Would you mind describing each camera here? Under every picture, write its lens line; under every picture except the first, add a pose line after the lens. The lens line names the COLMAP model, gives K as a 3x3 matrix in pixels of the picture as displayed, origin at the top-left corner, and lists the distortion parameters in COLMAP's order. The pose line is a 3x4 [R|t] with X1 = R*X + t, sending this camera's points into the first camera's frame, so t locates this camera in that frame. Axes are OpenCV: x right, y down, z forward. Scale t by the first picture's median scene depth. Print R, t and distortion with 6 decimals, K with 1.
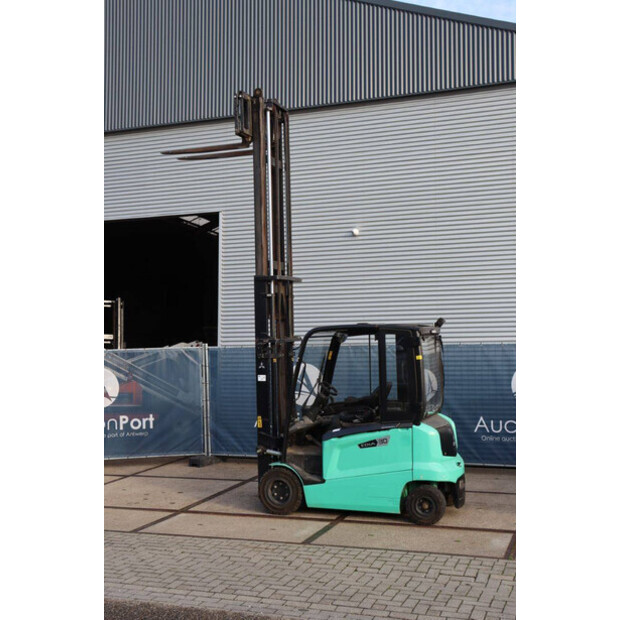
lens RADIAL K [[784.4, 0, 309.8], [0, 784.4, 302.0], [0, 0, 1]] dist [0.002510, 0.000000]
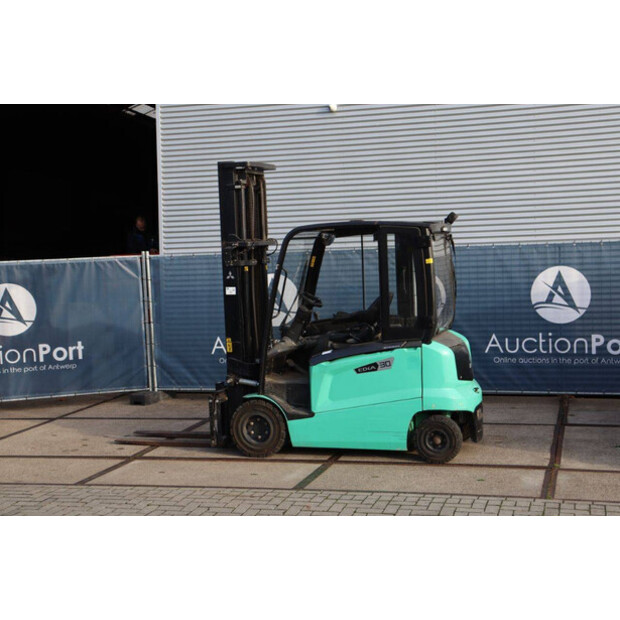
lens RADIAL K [[981.3, 0, 317.6], [0, 981.3, 305.5], [0, 0, 1]] dist [0.096744, 0.000000]
pose [[0.997214, -0.020289, 0.071780, -0.046679], [0.012737, 0.994481, 0.104140, 0.008870], [-0.073496, -0.102936, 0.991969, -0.002442]]
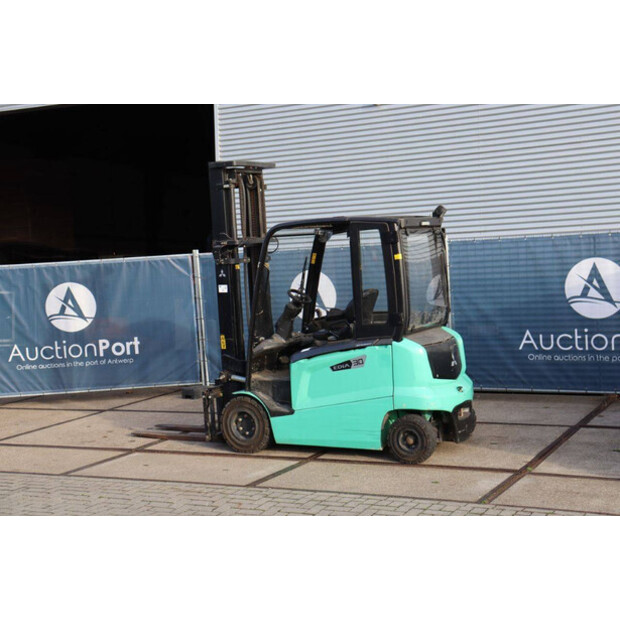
lens RADIAL K [[981.3, 0, 318.9], [0, 981.3, 306.5], [0, 0, 1]] dist [0.096744, 0.000000]
pose [[0.990791, -0.026894, -0.132700, 0.178907], [0.041381, 0.993327, 0.107654, 0.010029], [0.128919, -0.112154, 0.985293, 0.007318]]
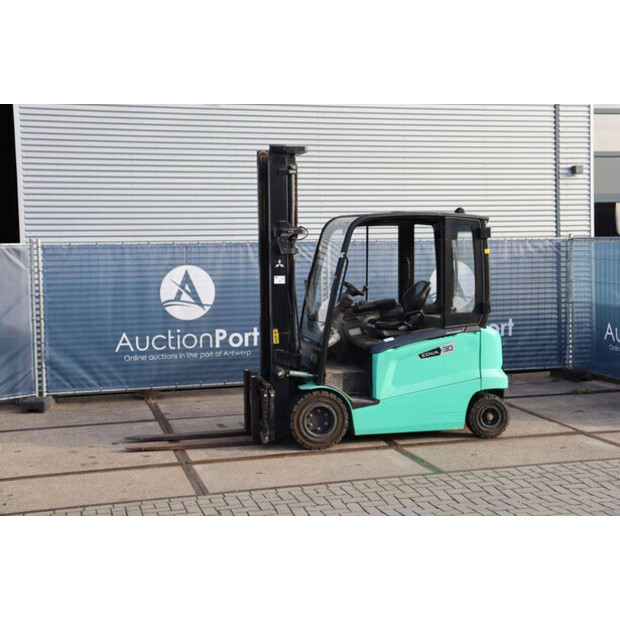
lens RADIAL K [[912.0, 0, 314.1], [0, 912.0, 309.0], [0, 0, 1]] dist [0.076077, 0.000000]
pose [[0.817226, -0.034242, 0.575299, -0.570674], [-0.029418, 0.994454, 0.100979, 0.035447], [-0.575565, -0.099447, 0.811686, 0.261870]]
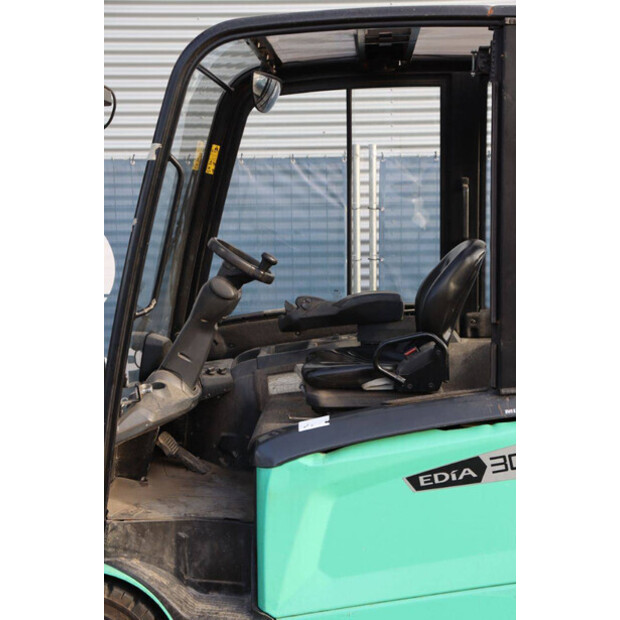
lens RADIAL K [[1113.9, 0, 313.2], [0, 1113.9, 315.4], [0, 0, 1]] dist [0.228907, 0.000000]
pose [[0.945423, -0.023838, 0.324971, -0.084283], [-0.019687, 0.991320, 0.129992, 0.077482], [-0.325249, -0.129295, 0.936747, 0.642755]]
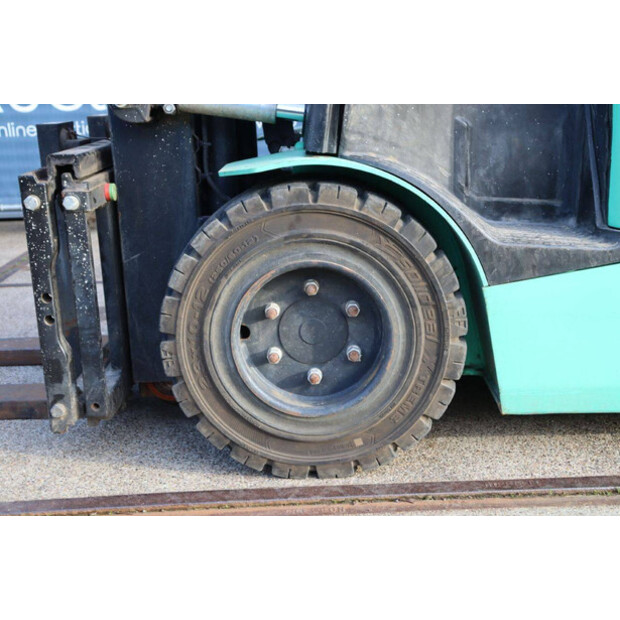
lens RADIAL K [[912.0, 0, 309.2], [0, 912.0, 309.8], [0, 0, 1]] dist [0.076077, 0.000000]
pose [[0.936320, -0.095737, 0.337846, -0.099209], [0.000679, 0.962608, 0.270896, 0.187090], [-0.351149, -0.253415, 0.901374, 0.837154]]
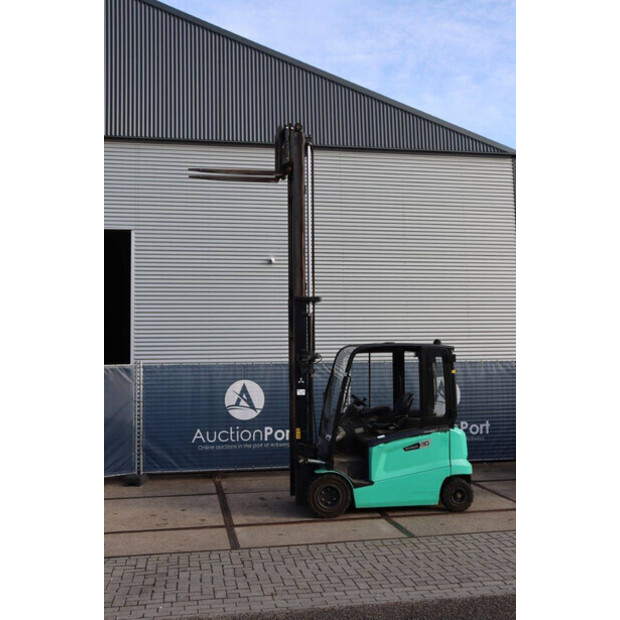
lens RADIAL K [[698.9, 0, 310.1], [0, 698.9, 310.2], [0, 0, 1]] dist [-0.042638, 0.000000]
pose [[0.866065, 0.042056, 0.498160, -0.548359], [-0.027765, 0.998964, -0.036064, 0.020479], [-0.499160, 0.017402, 0.866335, 0.177081]]
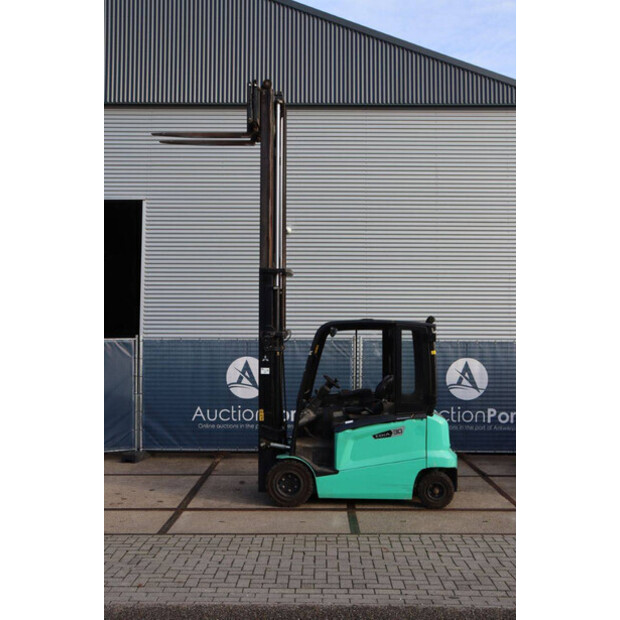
lens RADIAL K [[734.3, 0, 312.9], [0, 734.3, 308.5], [0, 0, 1]] dist [-0.020759, 0.000000]
pose [[0.943167, 0.033265, 0.330649, -0.326740], [-0.036724, 0.999317, 0.004219, 0.012001], [-0.330283, -0.016122, 0.943744, 0.107780]]
